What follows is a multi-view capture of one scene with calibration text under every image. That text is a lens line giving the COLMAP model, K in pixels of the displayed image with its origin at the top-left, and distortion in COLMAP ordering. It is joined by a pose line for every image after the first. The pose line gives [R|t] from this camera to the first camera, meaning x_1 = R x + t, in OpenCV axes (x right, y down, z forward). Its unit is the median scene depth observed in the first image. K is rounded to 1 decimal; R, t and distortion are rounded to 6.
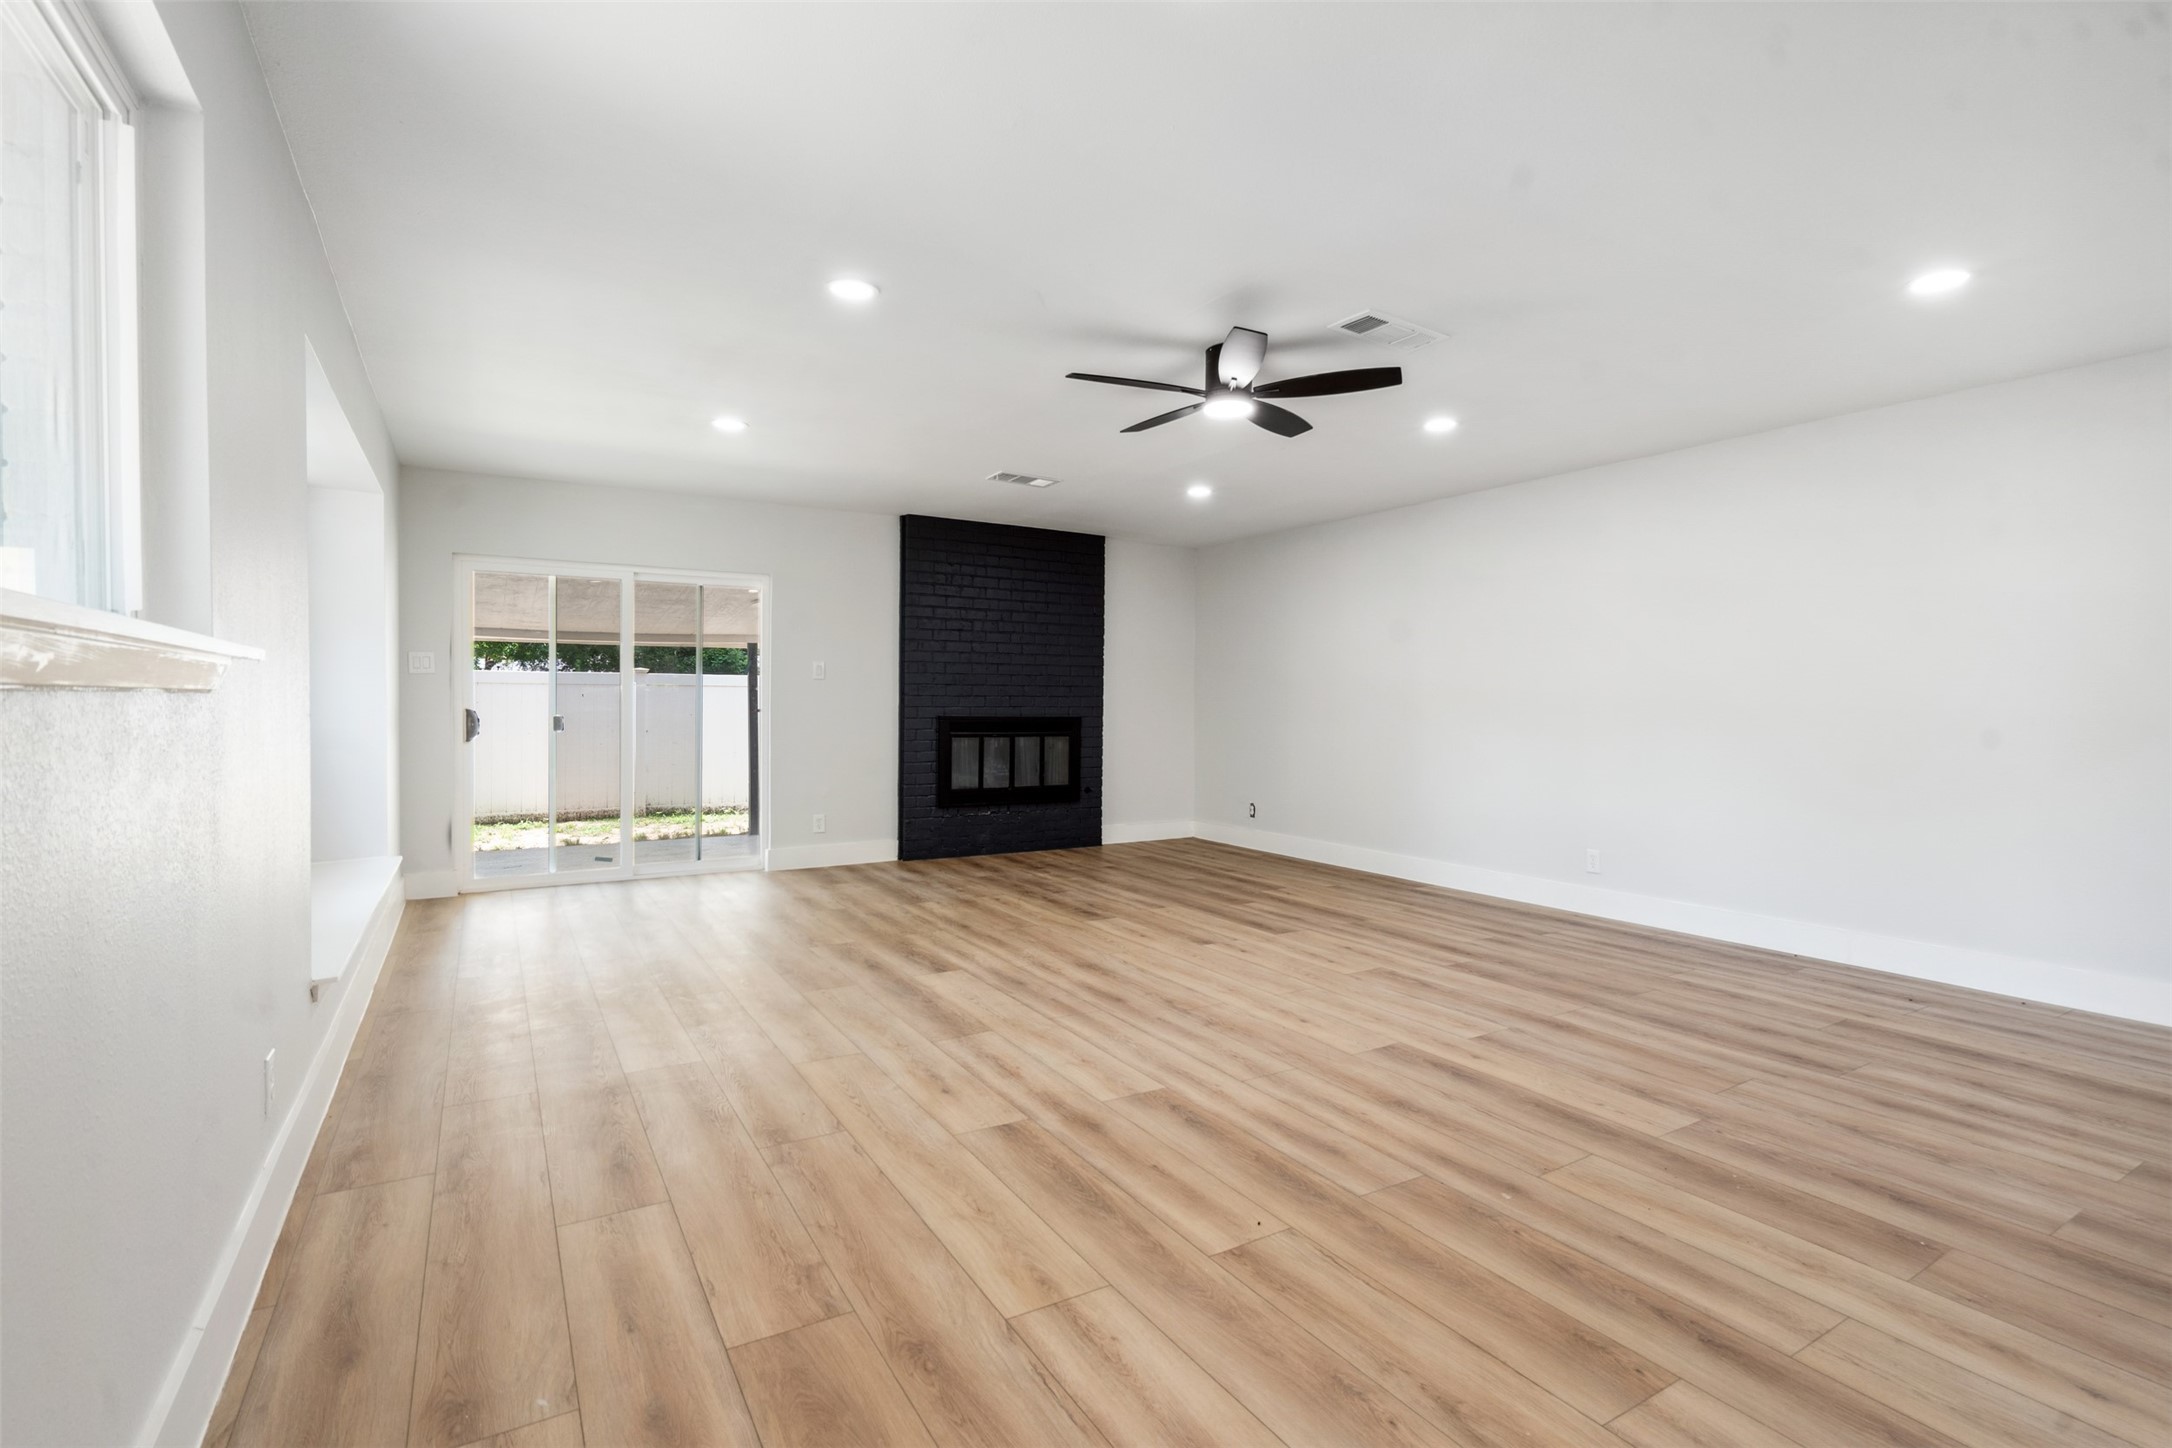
lens RADIAL K [[999.7, 0, 1097.2], [0, 999.7, 718.2], [0, 0, 1]] dist [-0.001202, 0.000300]
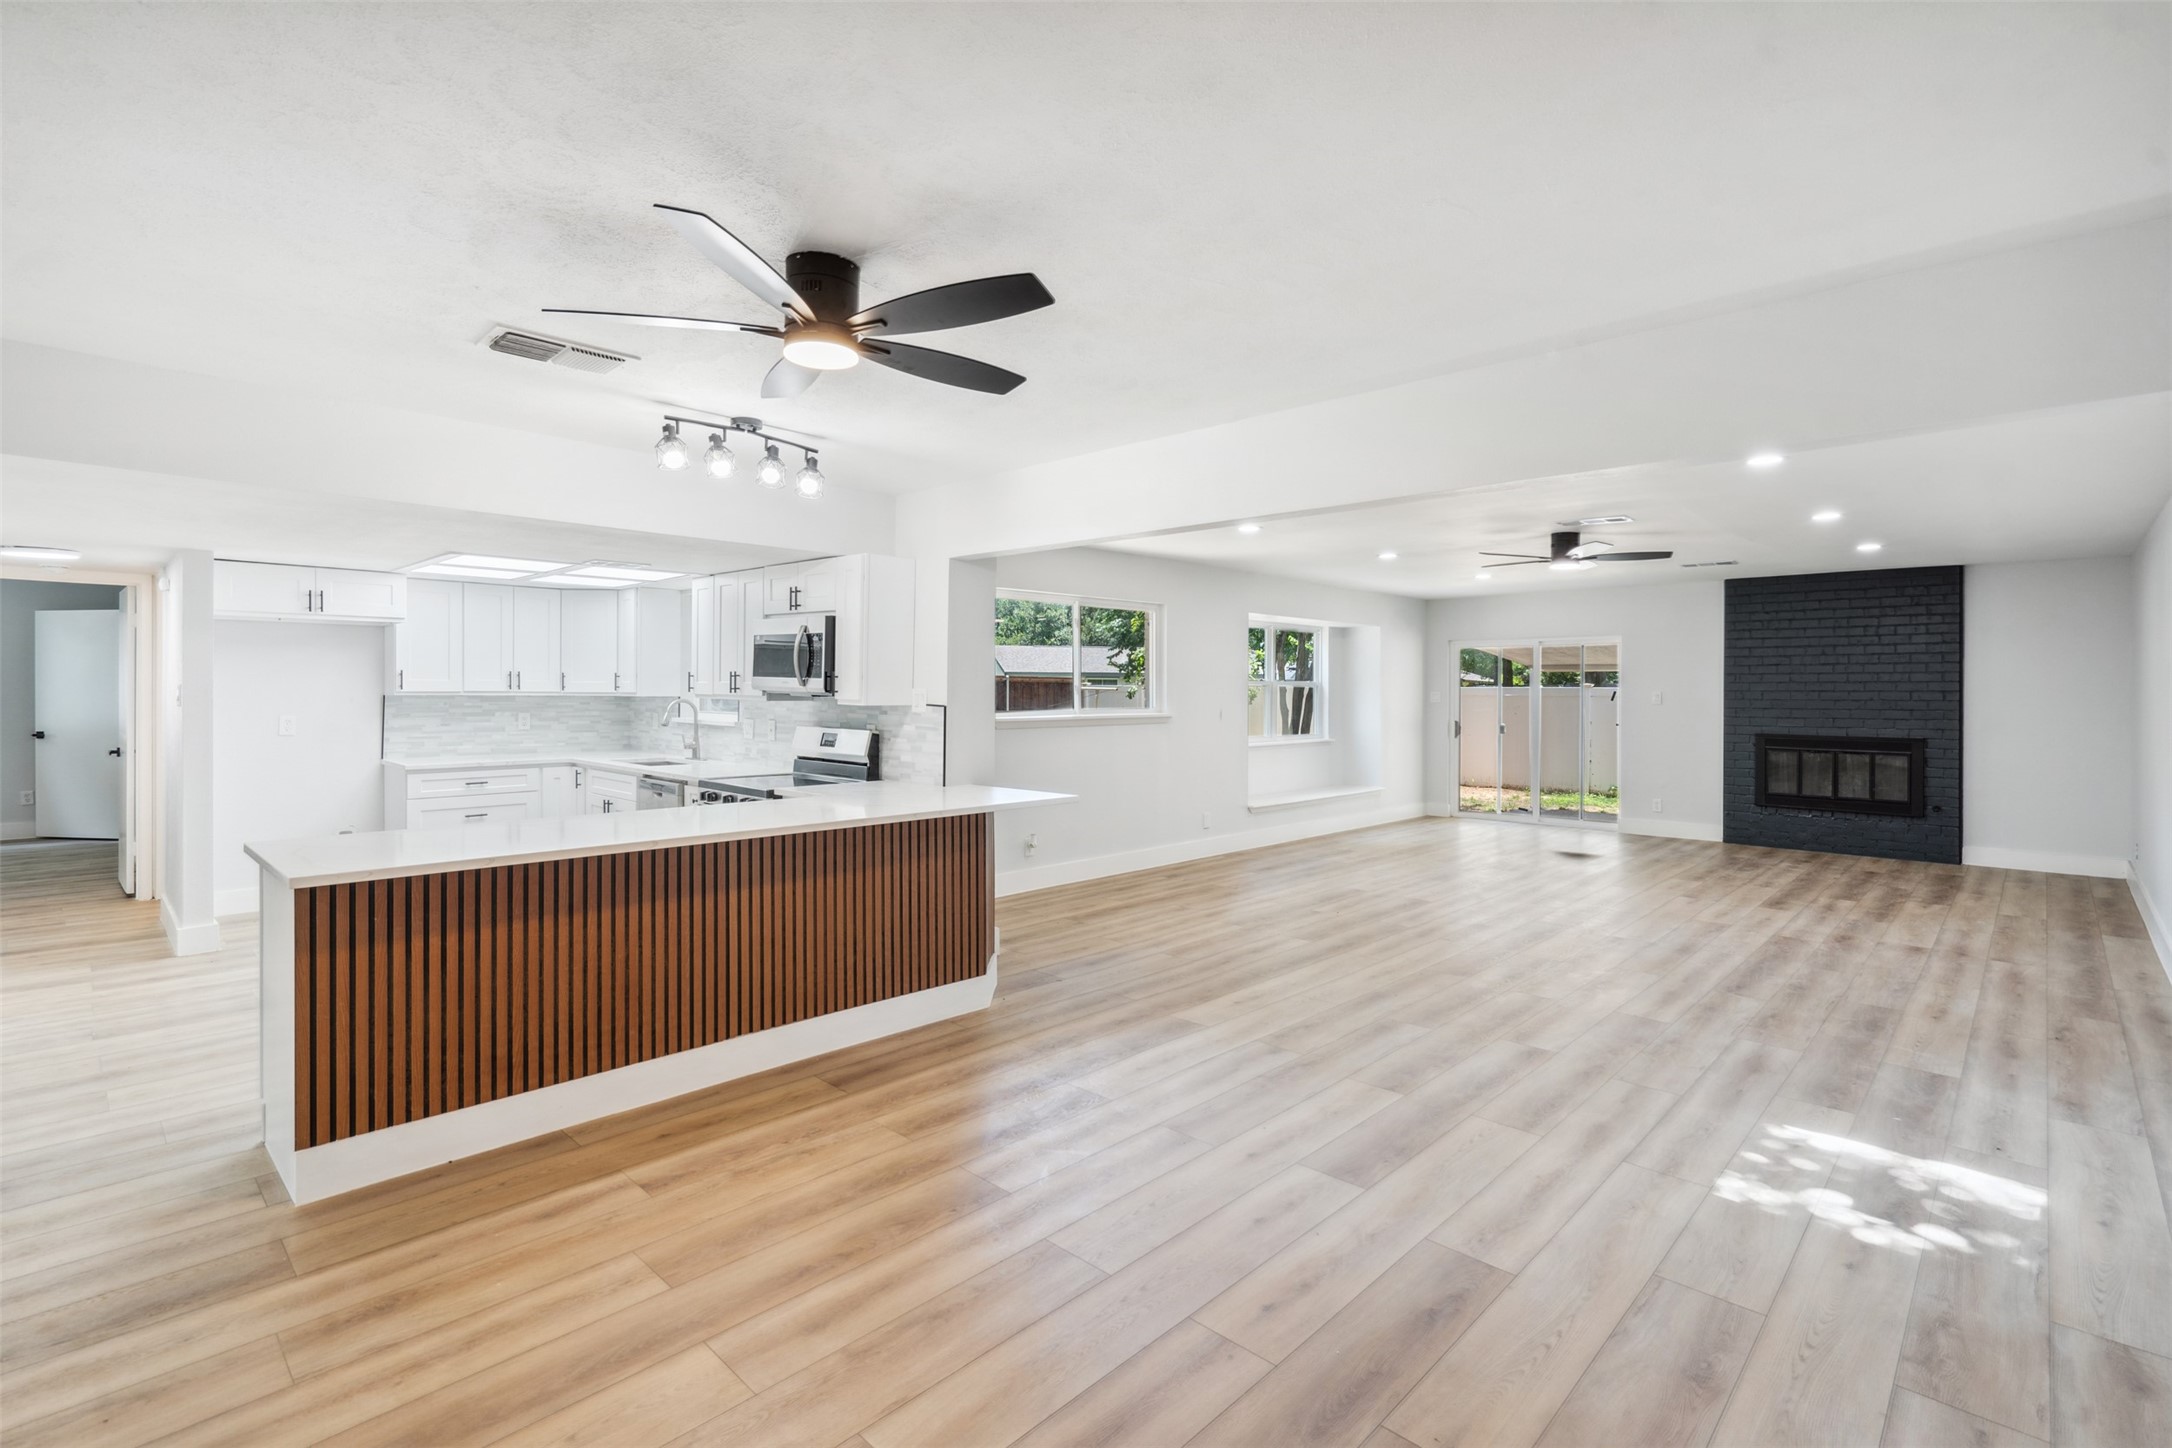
lens RADIAL K [[998.3, 0, 1096.1], [0, 998.3, 696.6], [0, 0, 1]] dist [-0.003868, -0.000573]
pose [[0.252120, -0.000517, -0.967696, 1.558218], [-0.015151, 0.999875, -0.004482, -0.055508], [0.967577, 0.015792, 0.252081, -0.238990]]
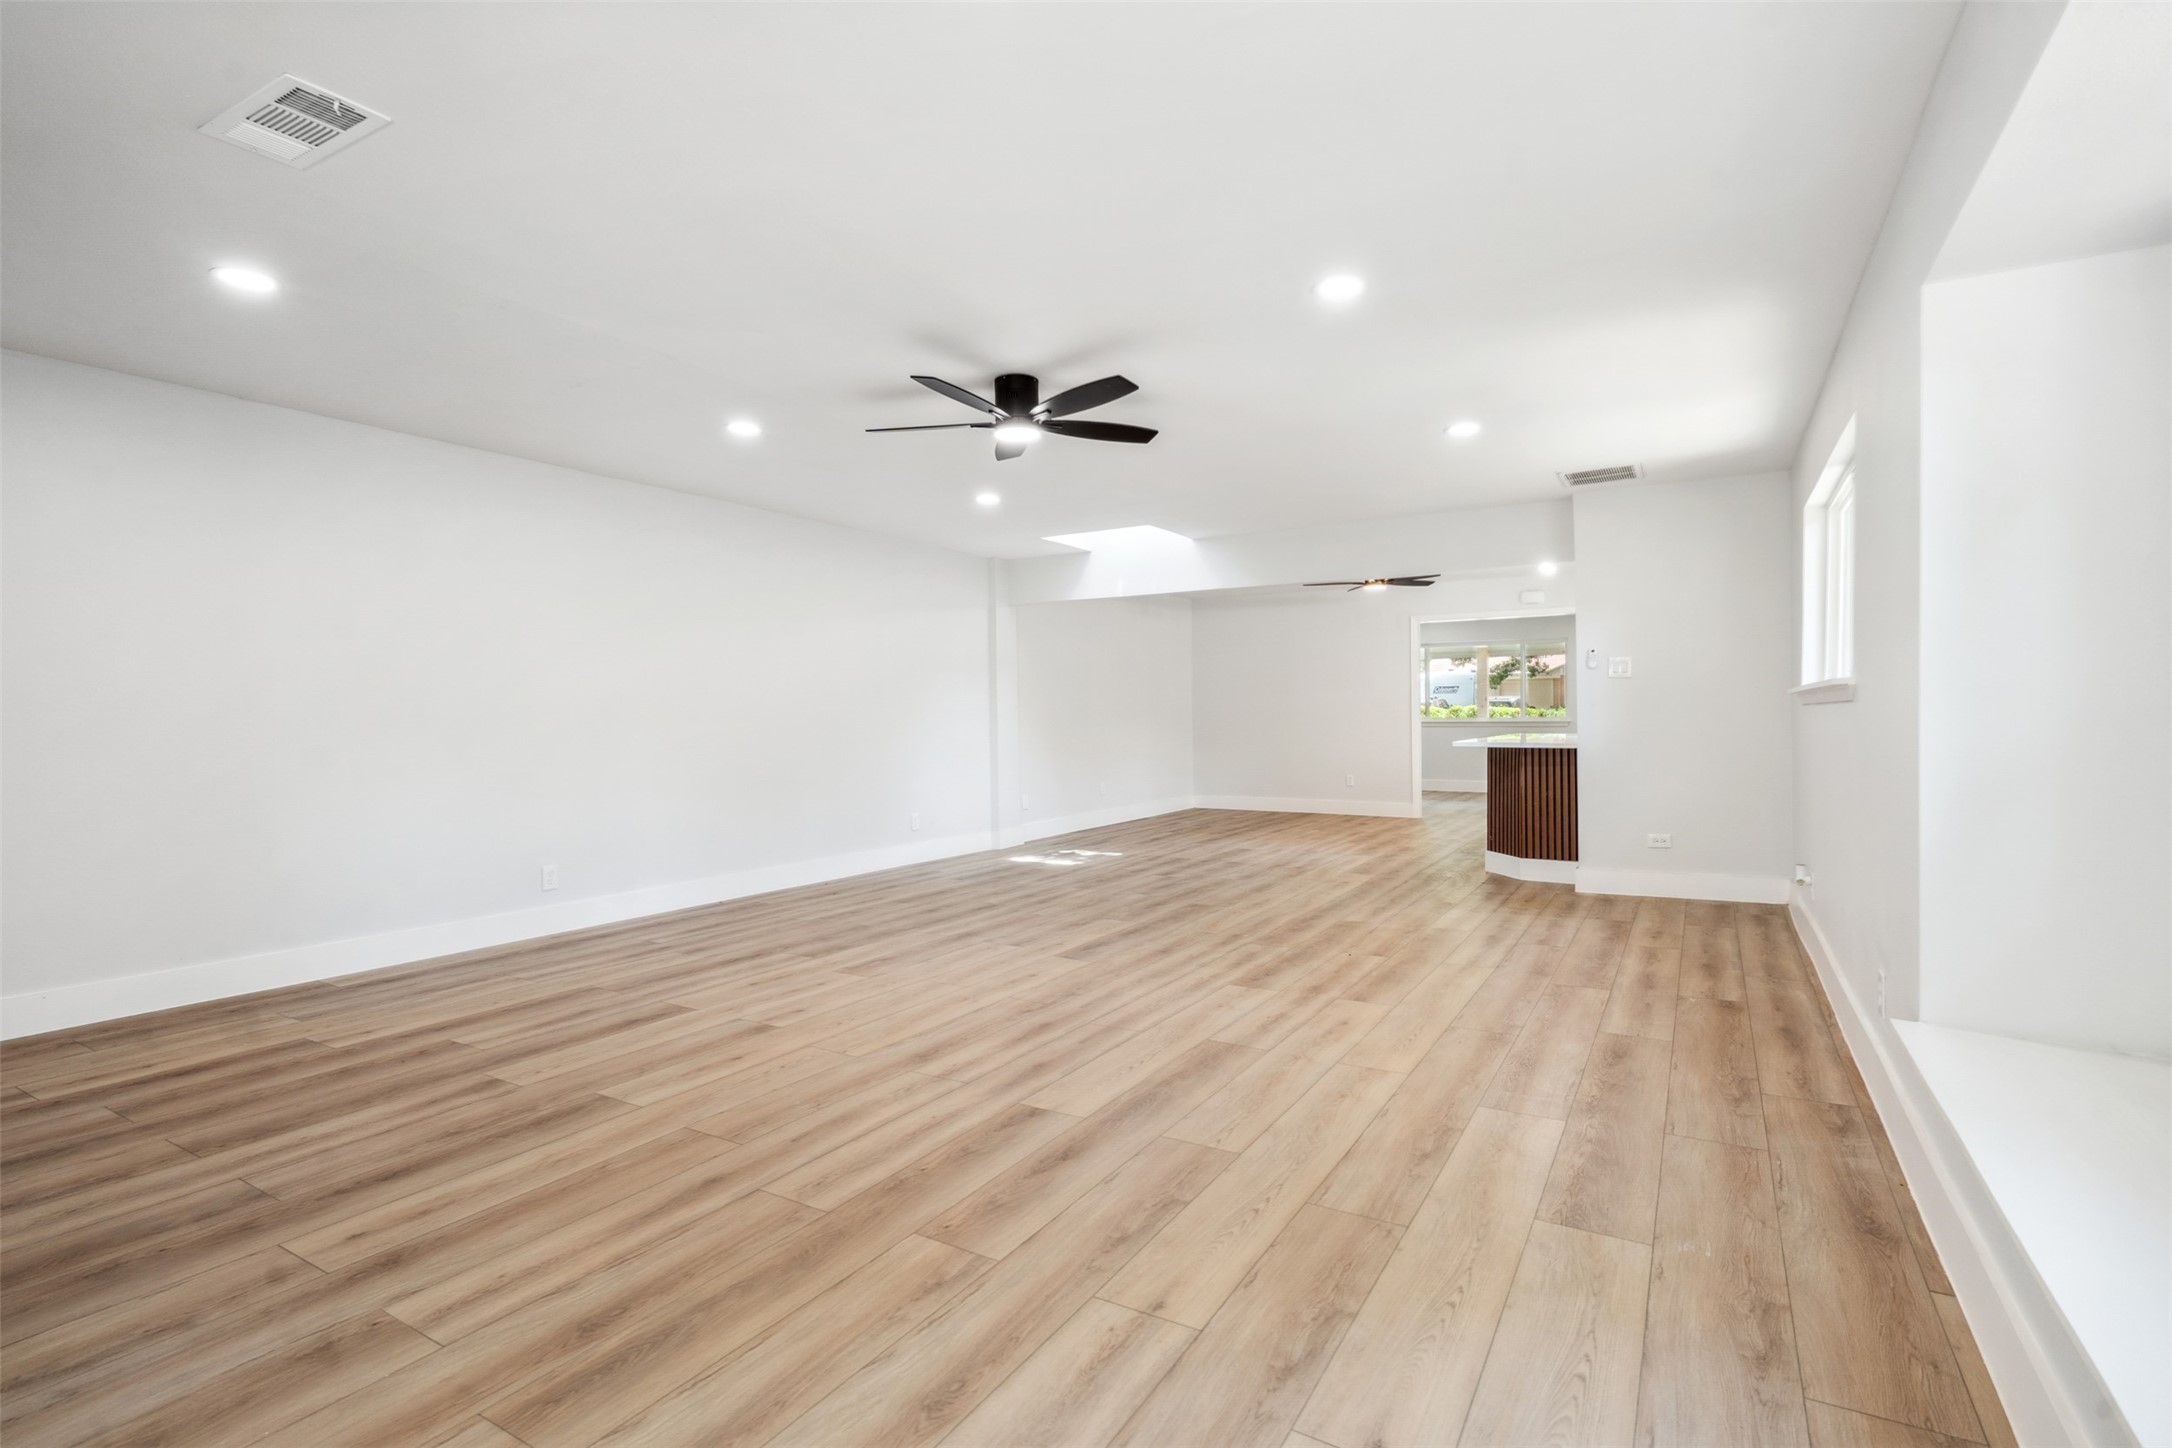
lens RADIAL K [[999.7, 0, 1097.2], [0, 999.7, 718.2], [0, 0, 1]] dist [-0.001202, 0.000300]
pose [[-0.456488, -0.005993, 0.889709, -0.817971], [0.016866, 0.999739, 0.015387, -0.020381], [-0.889570, 0.022030, -0.456268, 1.348690]]
